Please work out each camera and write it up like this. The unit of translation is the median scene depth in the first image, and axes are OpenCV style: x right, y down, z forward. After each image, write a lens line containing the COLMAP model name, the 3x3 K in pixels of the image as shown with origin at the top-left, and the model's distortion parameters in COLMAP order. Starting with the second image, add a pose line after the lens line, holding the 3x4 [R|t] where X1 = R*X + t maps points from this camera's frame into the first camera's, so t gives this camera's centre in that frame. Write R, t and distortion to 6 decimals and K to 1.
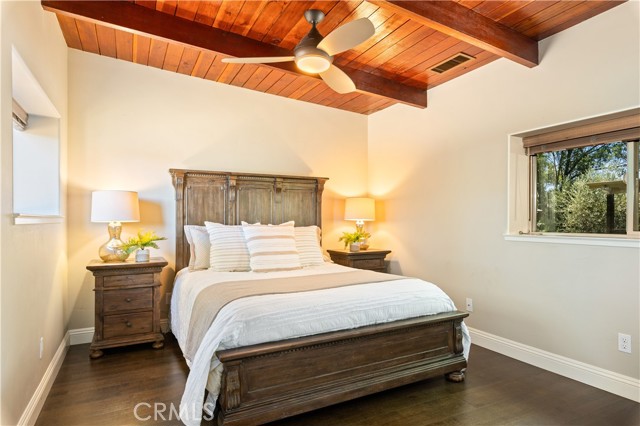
lens RADIAL K [[356.8, 0, 321.6], [0, 356.8, 213.0], [0, 0, 1]] dist [0.001898, -0.000309]
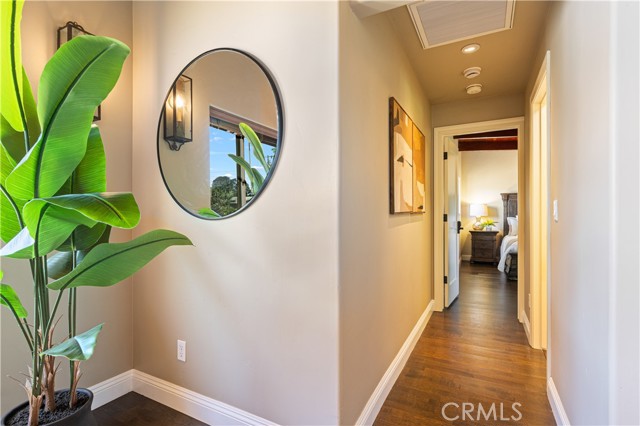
lens RADIAL K [[306.4, 0, 321.4], [0, 306.4, 214.3], [0, 0, 1]] dist [-0.000044, 0.000026]
pose [[0.544789, -0.008617, -0.838529, 0.686125], [0.001194, 0.999954, -0.009500, 0.035777], [0.838572, 0.004174, 0.544774, -1.201531]]
